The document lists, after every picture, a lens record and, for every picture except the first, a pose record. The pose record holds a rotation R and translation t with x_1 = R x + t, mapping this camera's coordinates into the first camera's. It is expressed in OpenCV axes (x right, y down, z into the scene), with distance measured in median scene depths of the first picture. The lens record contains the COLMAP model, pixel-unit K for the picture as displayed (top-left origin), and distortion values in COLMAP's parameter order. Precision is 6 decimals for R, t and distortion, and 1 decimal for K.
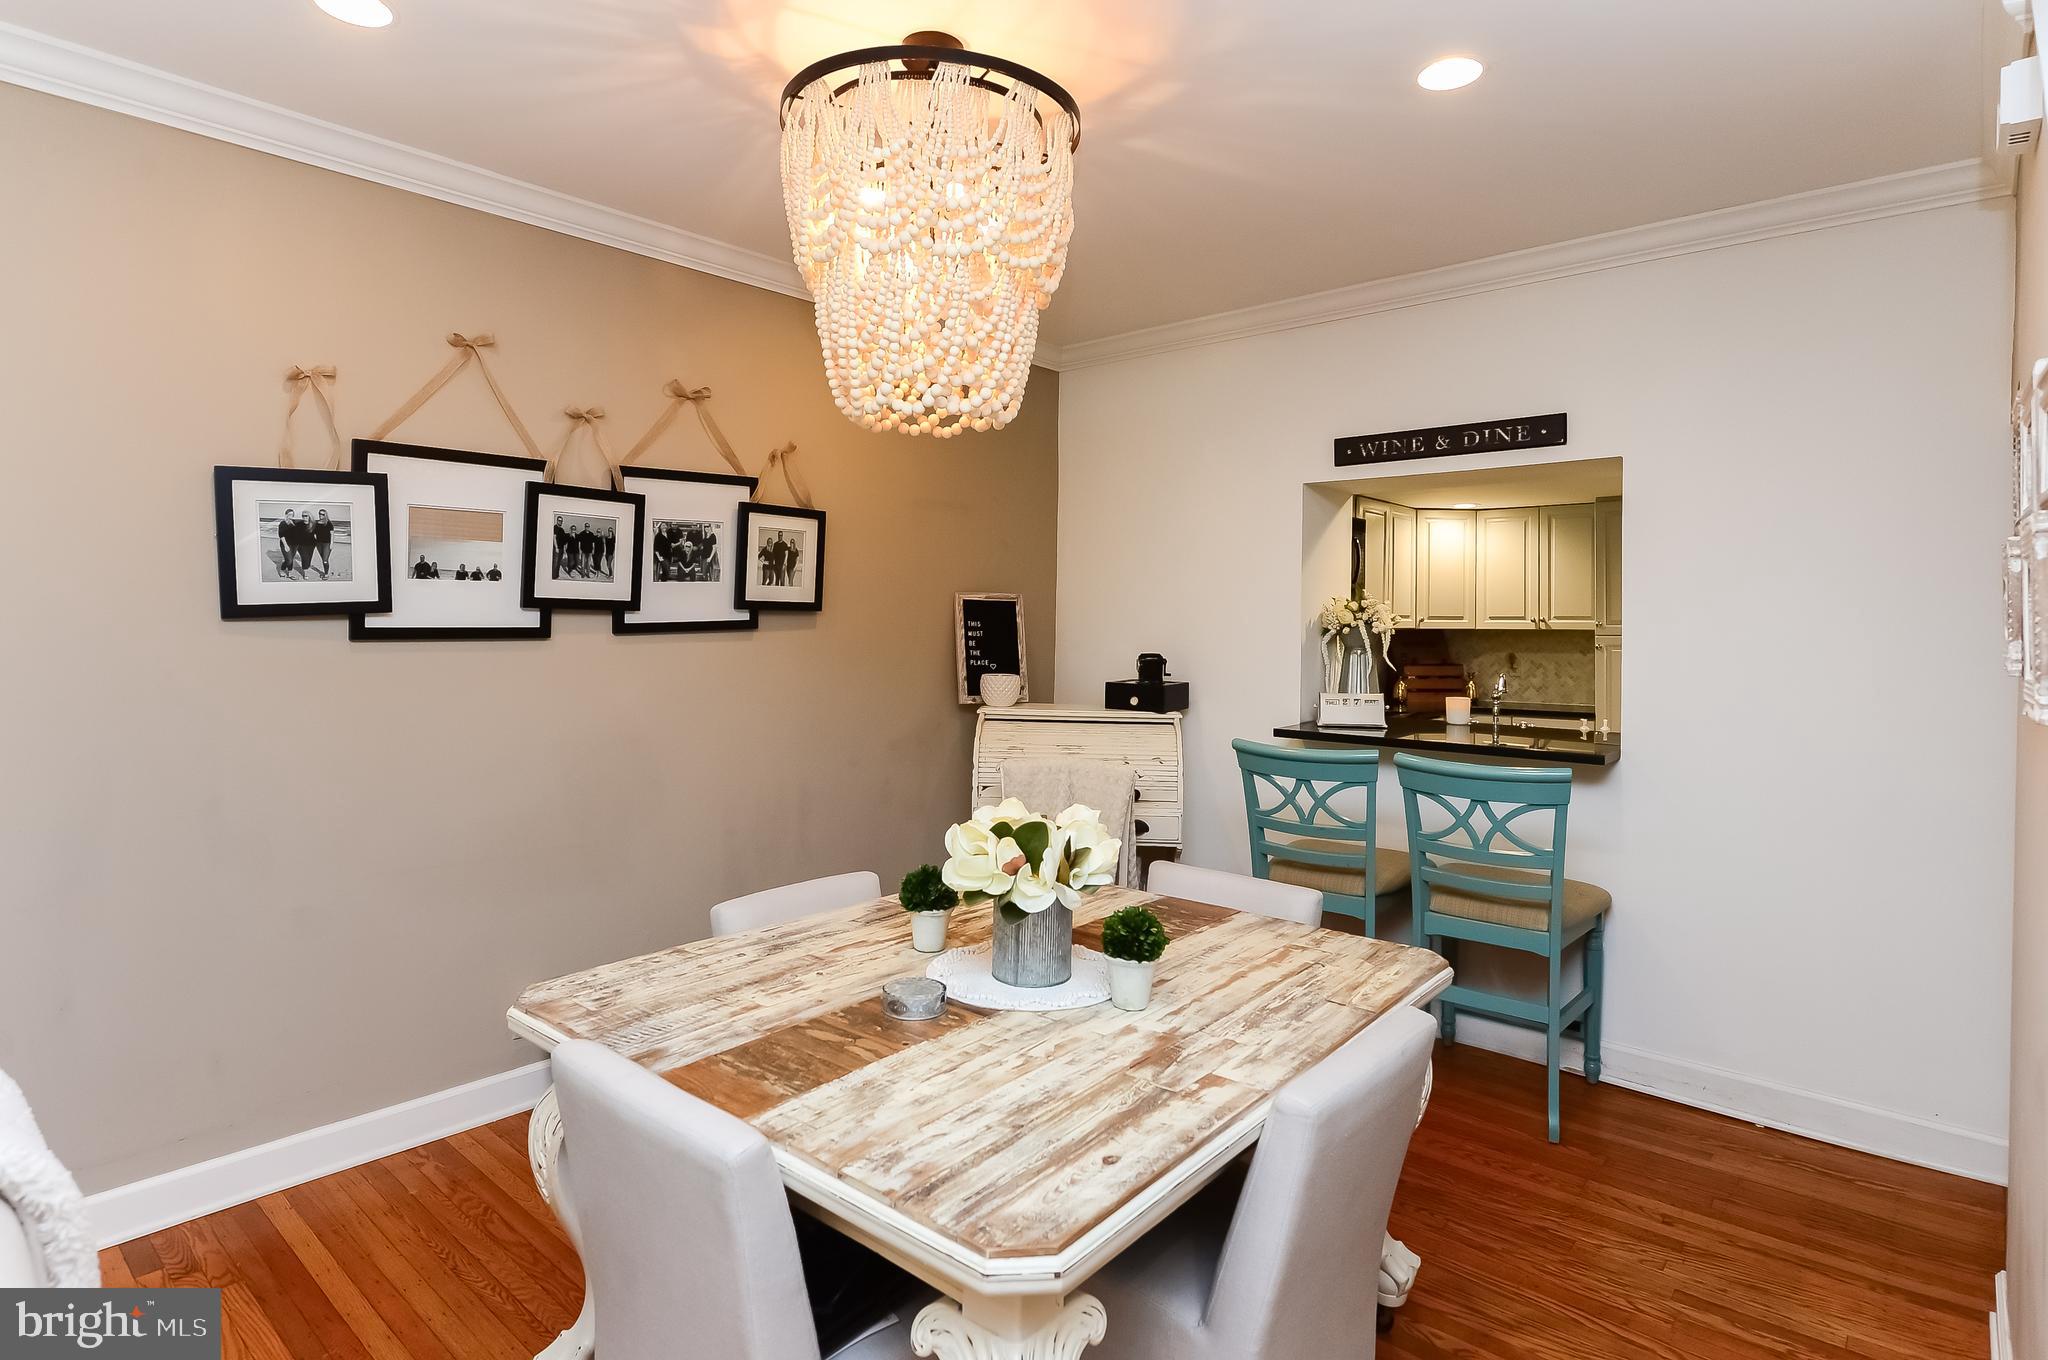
lens RADIAL K [[1066.9, 0, 1033.0], [0, 1066.9, 614.8], [0, 0, 1]] dist [-0.005621, -0.000602]
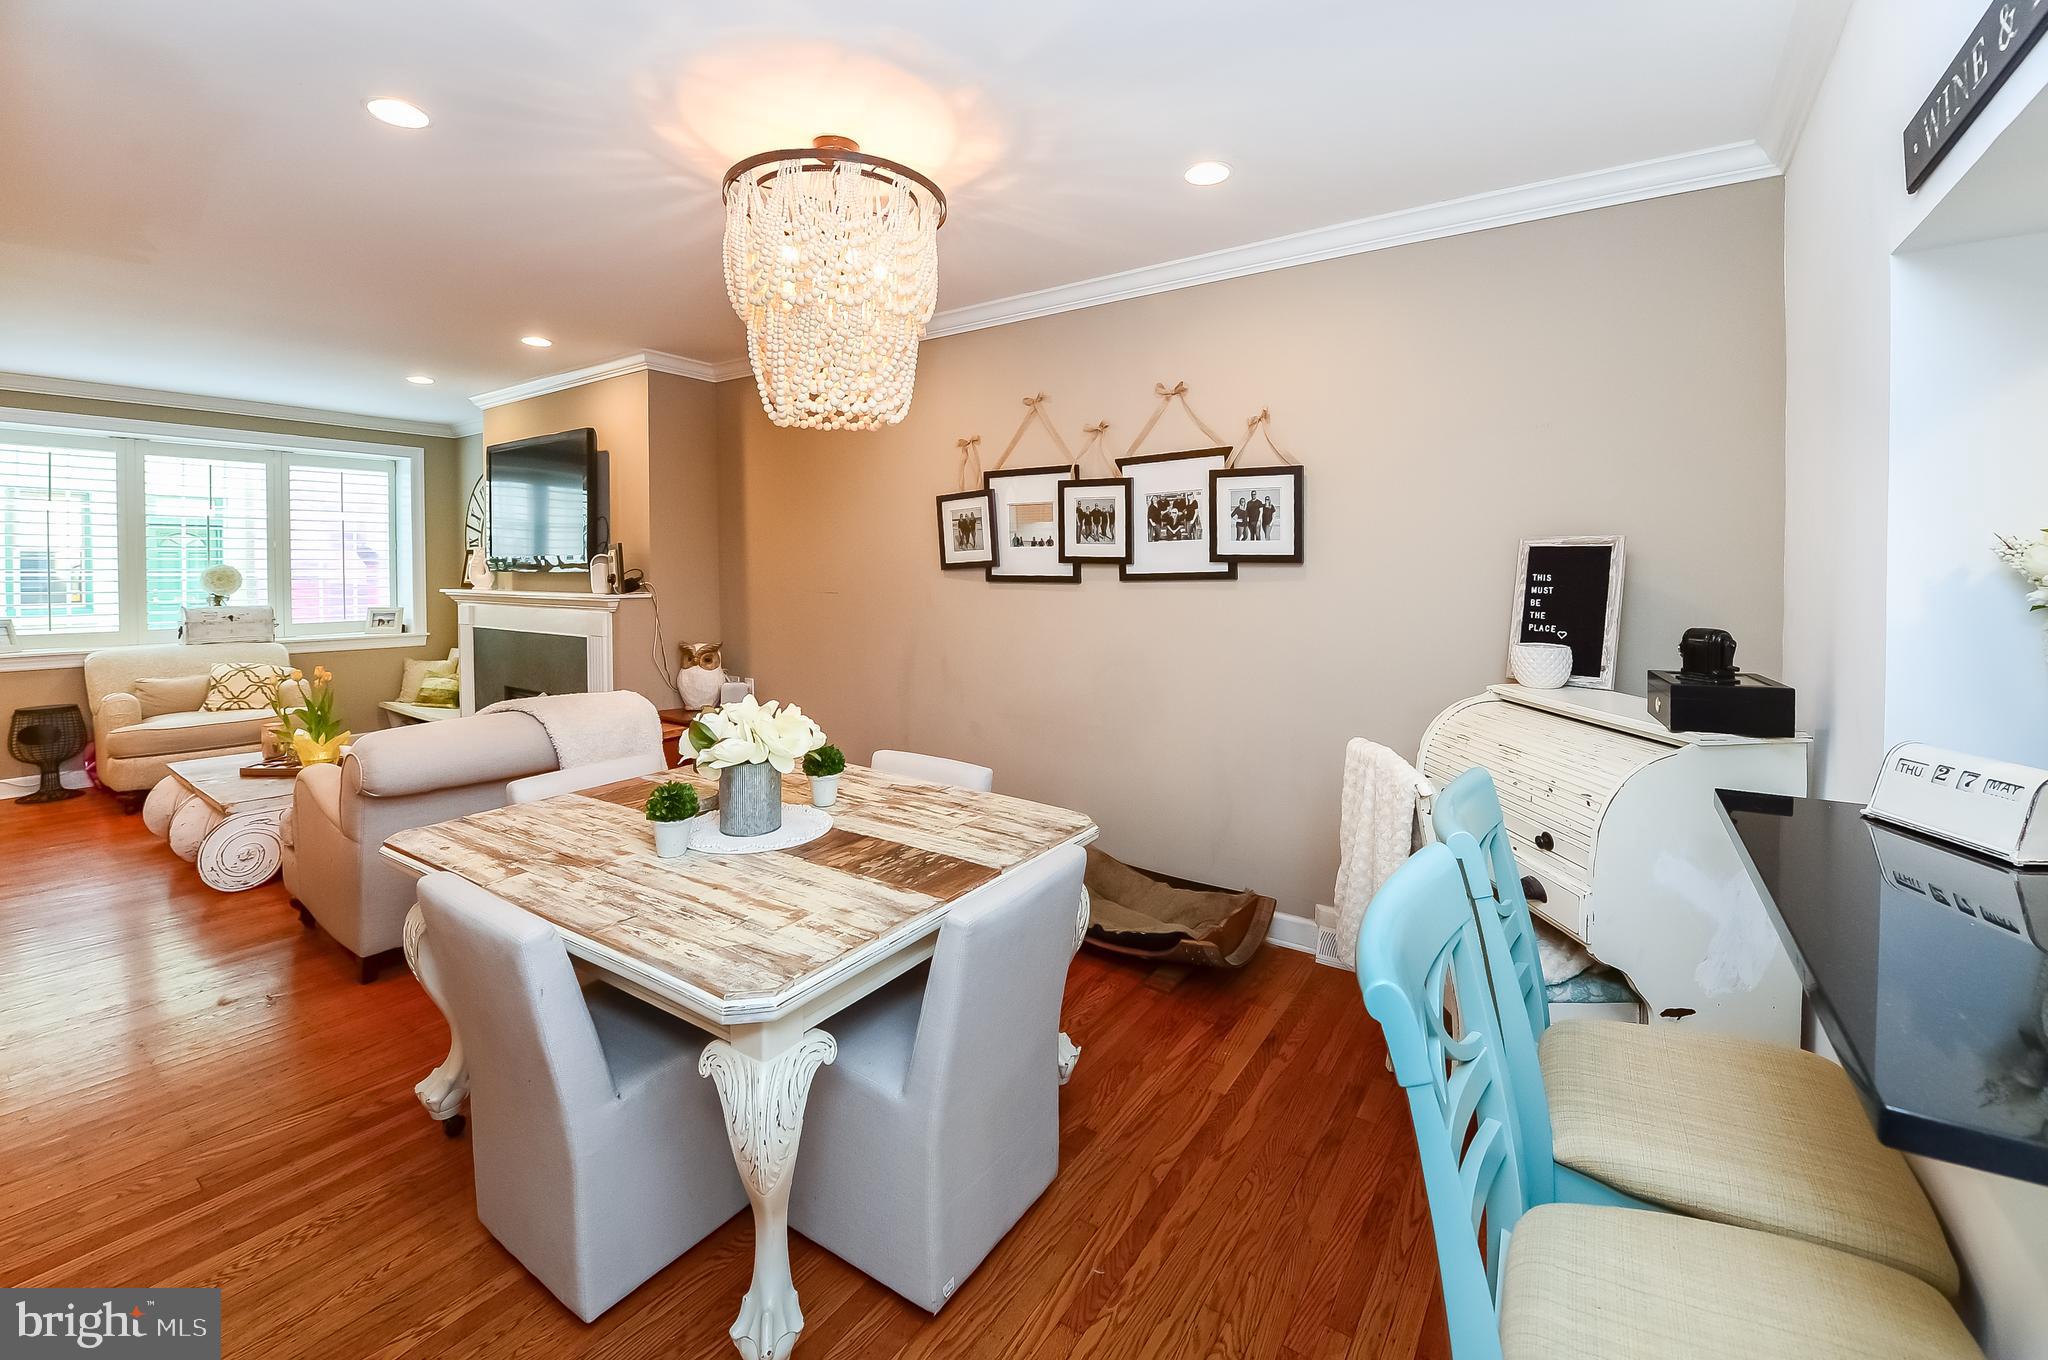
lens RADIAL K [[851.3, 0, 1033.7], [0, 851.3, 582.6], [0, 0, 1]] dist [-0.013810, -0.002045]
pose [[0.111403, 0.009016, -0.993734, 0.602286], [-0.001349, 0.999959, 0.008921, 0.008672], [0.993774, 0.000347, 0.111411, 0.672612]]
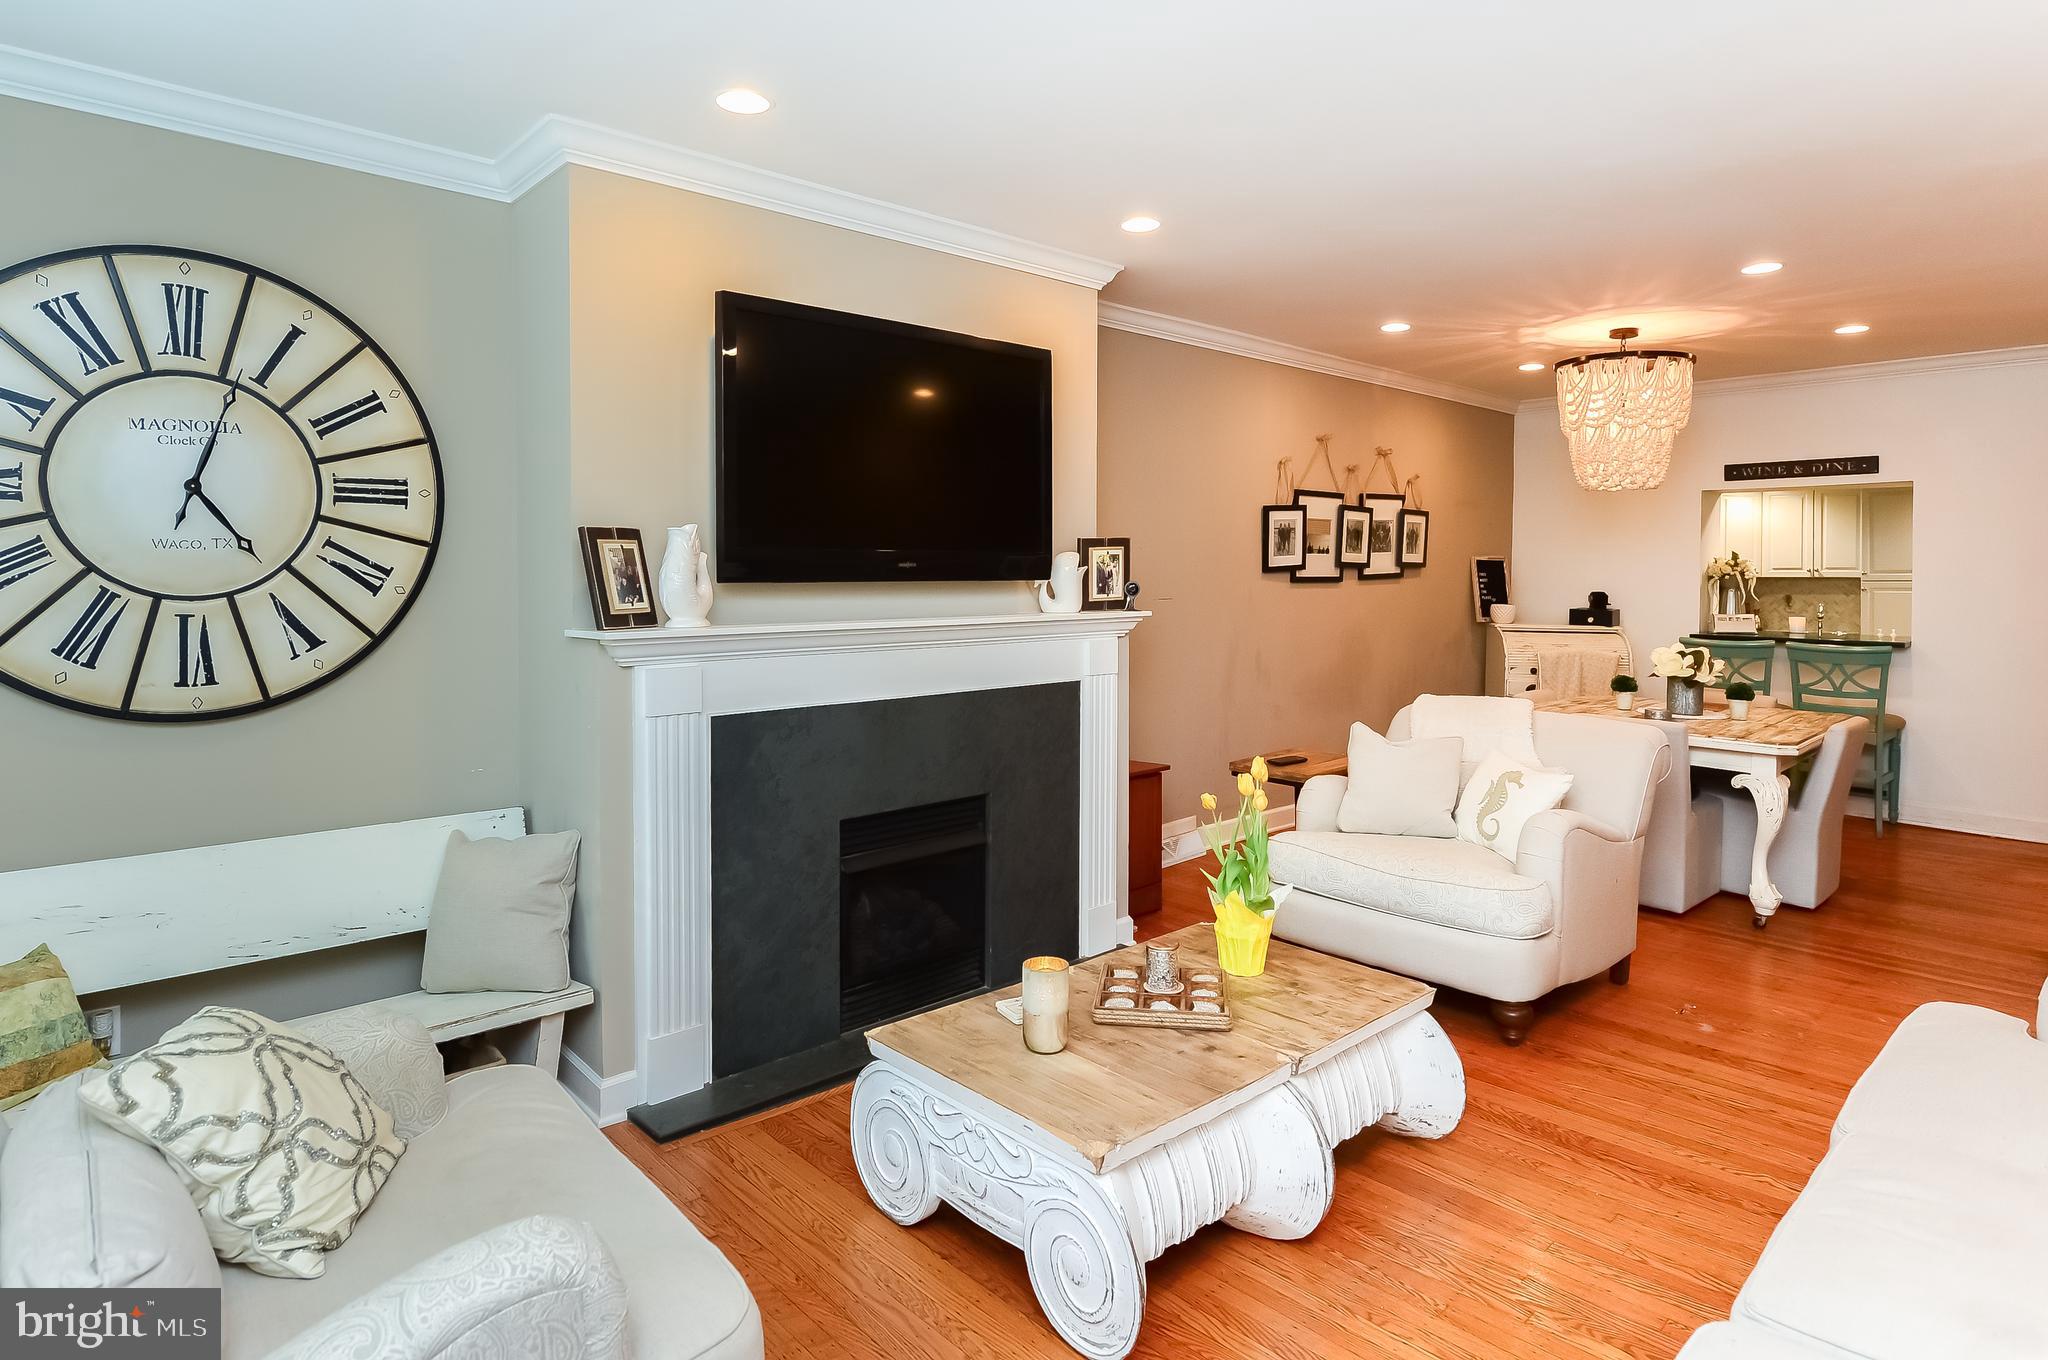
lens RADIAL K [[1128.6, 0, 1027.4], [0, 1128.6, 583.3], [0, 0, 1]] dist [-0.003282, 0.000166]
pose [[0.995173, -0.003721, -0.098061, -0.697000], [0.005148, 0.999884, 0.014305, -0.007620], [0.097997, -0.014741, 0.995078, -0.971674]]
